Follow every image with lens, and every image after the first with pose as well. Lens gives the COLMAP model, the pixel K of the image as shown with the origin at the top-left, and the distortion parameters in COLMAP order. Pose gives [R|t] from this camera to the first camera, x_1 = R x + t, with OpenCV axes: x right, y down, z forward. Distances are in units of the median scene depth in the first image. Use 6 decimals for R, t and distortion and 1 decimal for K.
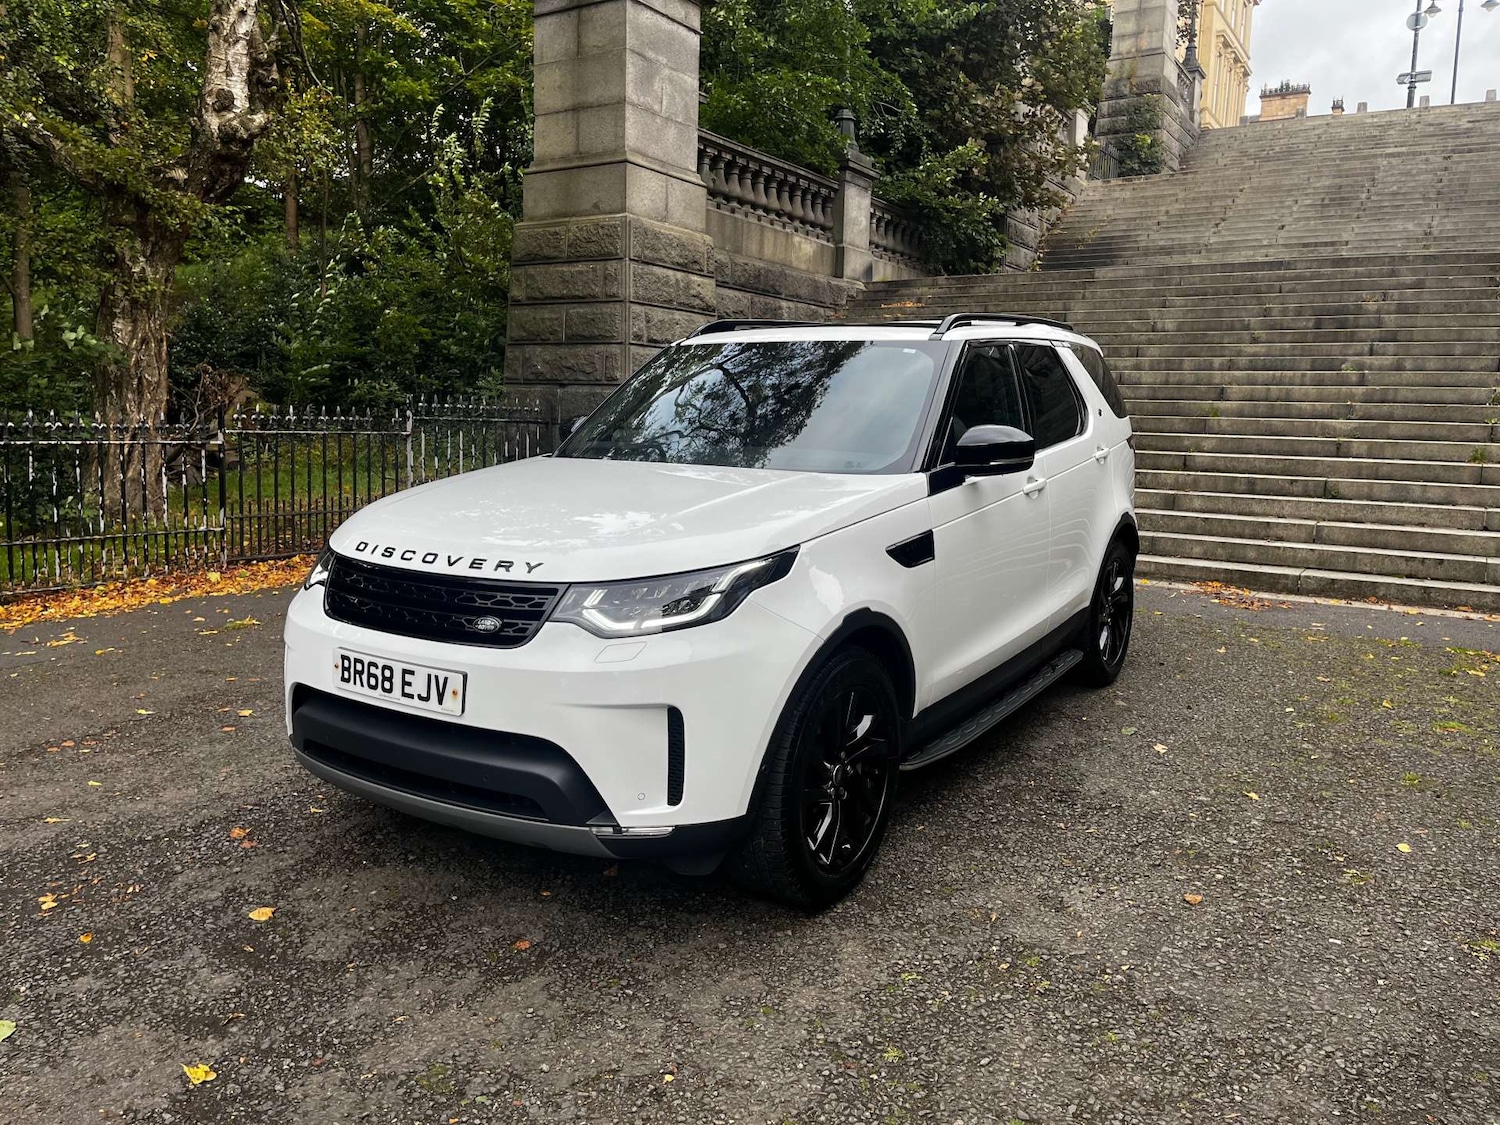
lens RADIAL K [[1141.8, 0, 747.0], [0, 1141.8, 542.1], [0, 0, 1]] dist [0.073597, -0.108565]
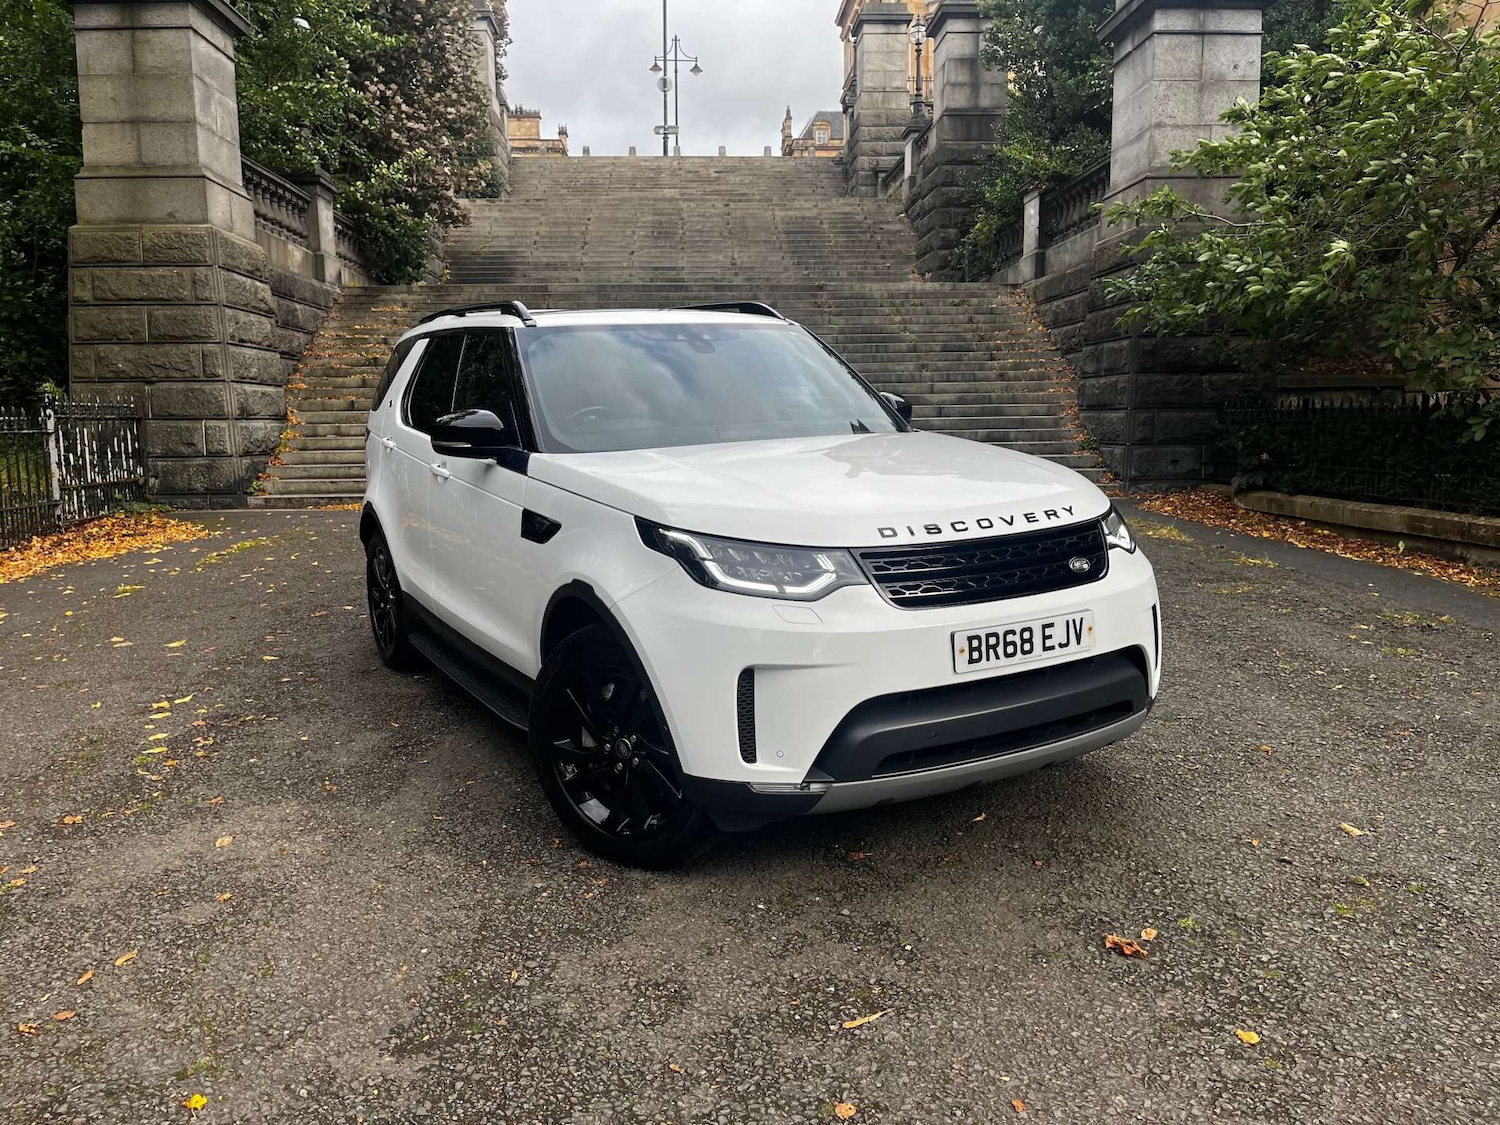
lens RADIAL K [[1133.4, 0, 750.0], [0, 1133.4, 562.5], [0, 0, 1]] dist [0.050134, -0.054054]
pose [[0.807056, -0.112715, 0.579617, -0.342864], [0.099273, 0.993540, 0.054982, 0.024735], [-0.582070, 0.013166, 0.813032, -0.177680]]
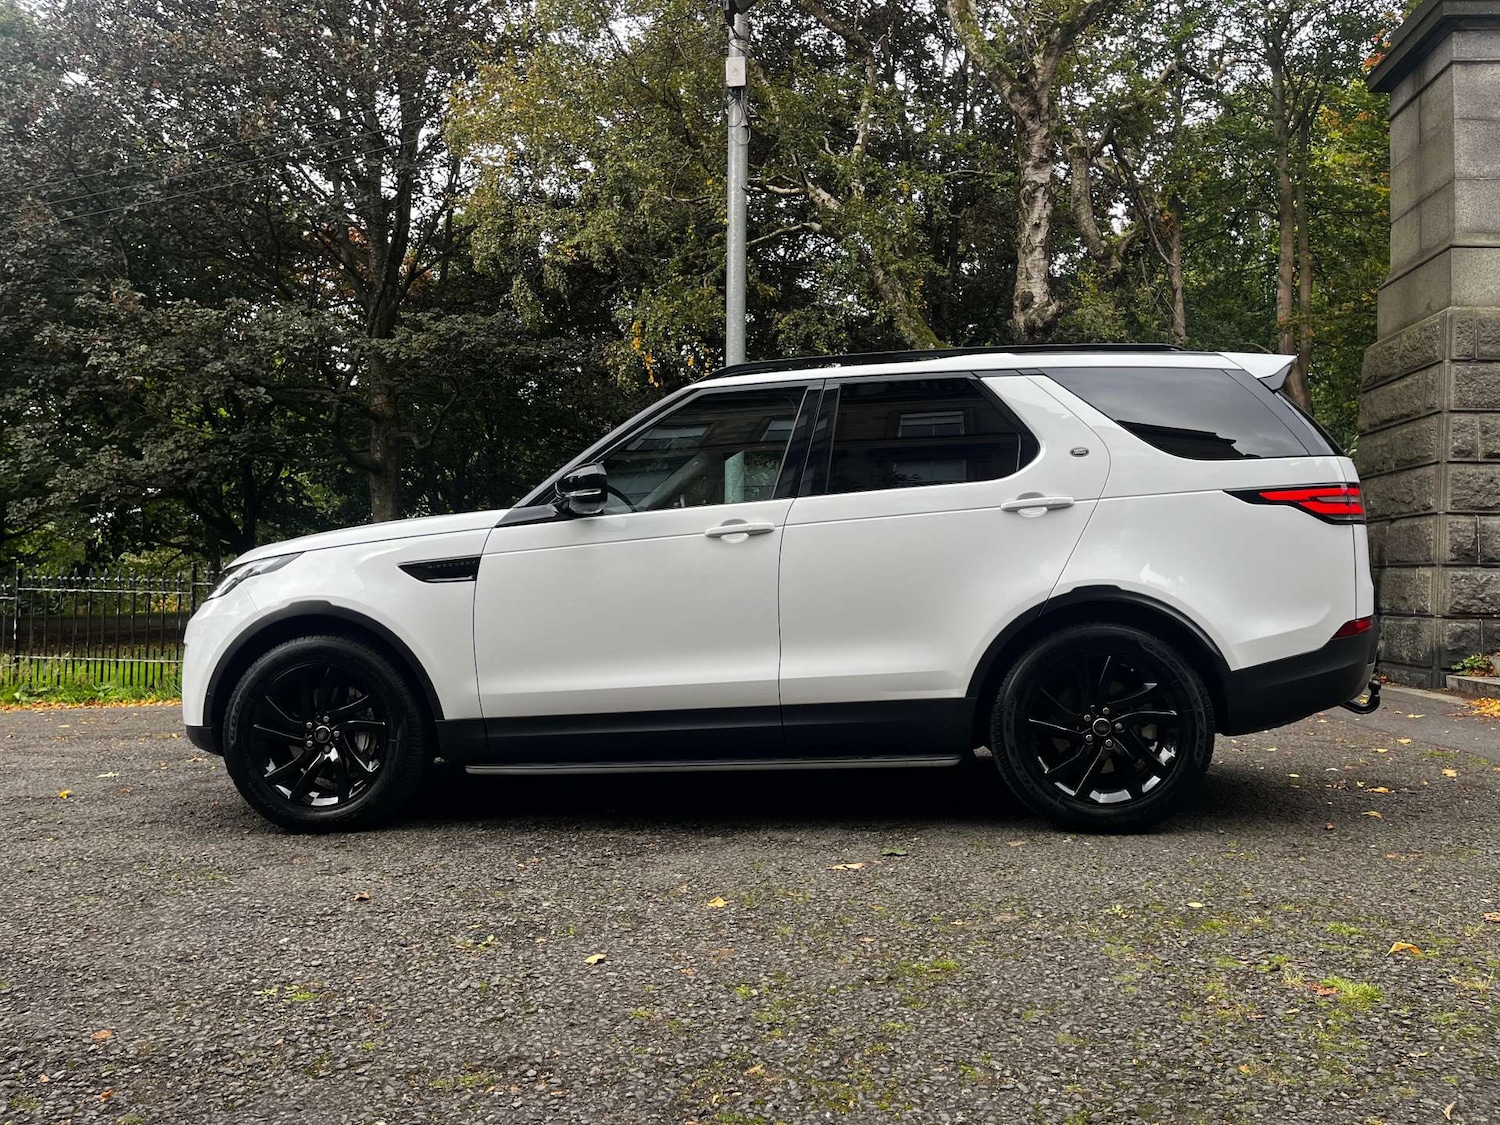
lens RADIAL K [[1136.3, 0, 765.4], [0, 1136.3, 548.5], [0, 0, 1]] dist [0.072657, -0.100930]
pose [[0.452979, -0.045137, -0.890378, 0.379248], [-0.105318, 0.989015, -0.103717, 0.019492], [0.885279, 0.140754, 0.443249, 0.218293]]
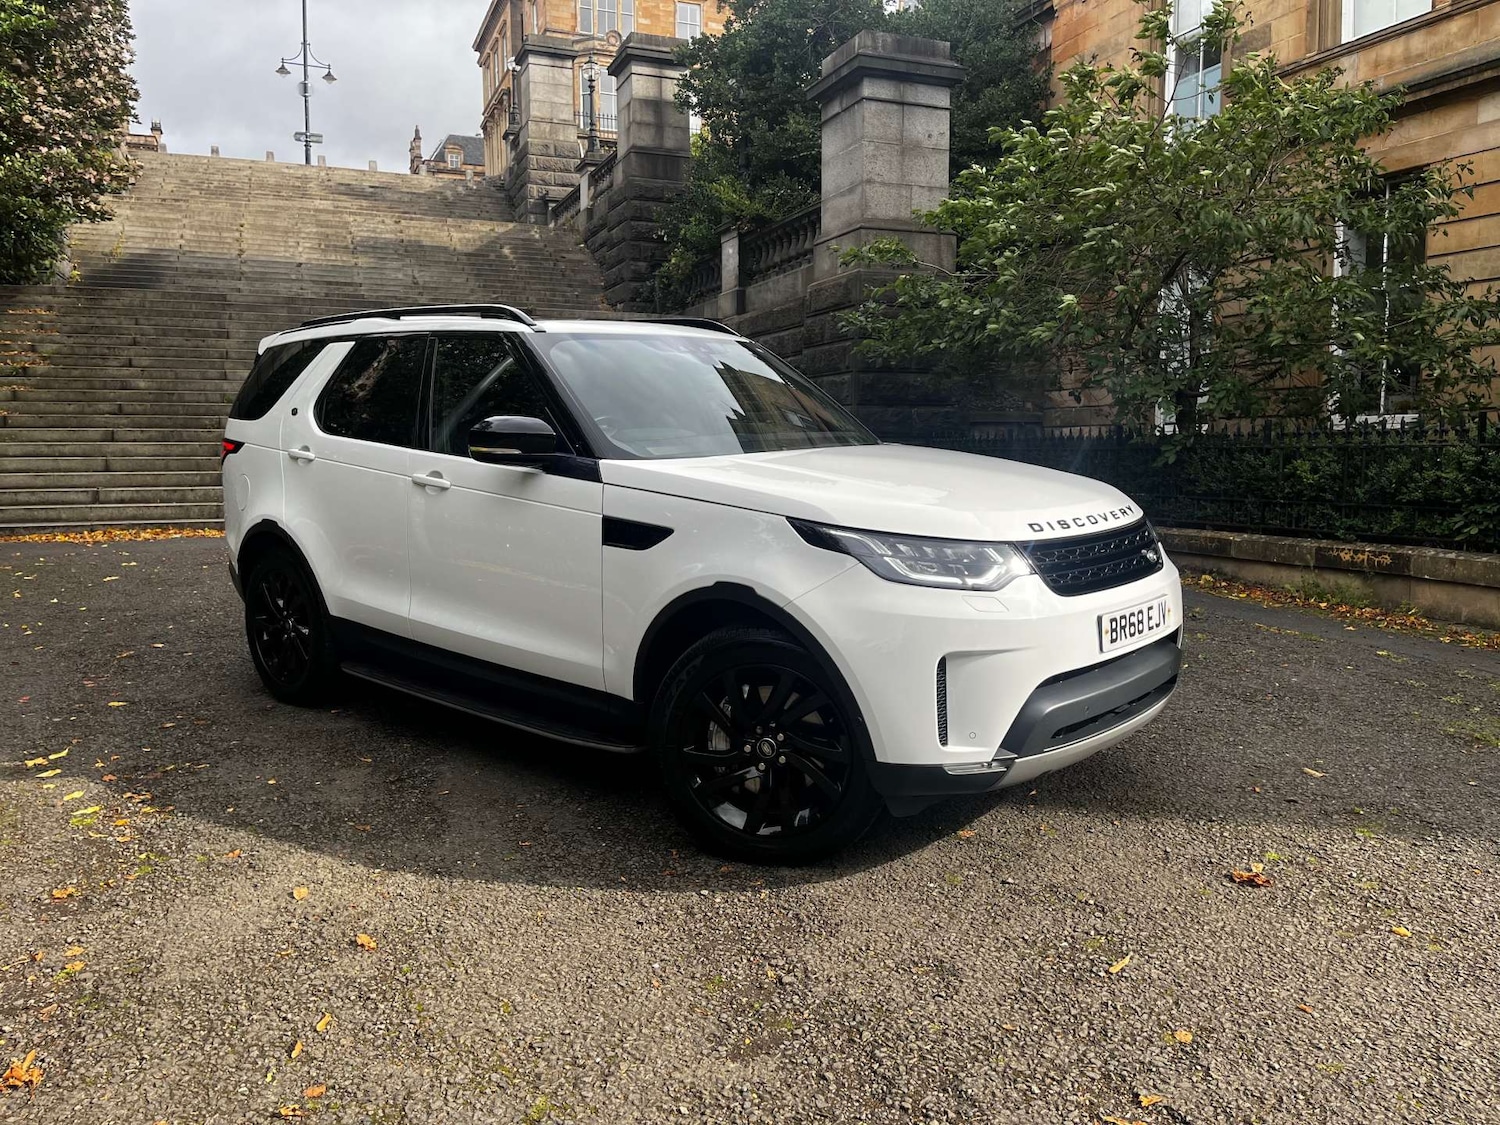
lens RADIAL K [[1135.1, 0, 758.1], [0, 1135.1, 546.3], [0, 0, 1]] dist [0.058915, -0.073978]
pose [[0.573591, -0.102230, 0.812737, -0.431266], [0.107624, 0.992986, 0.048946, 0.018940], [-0.812041, 0.059395, 0.580570, -0.102130]]
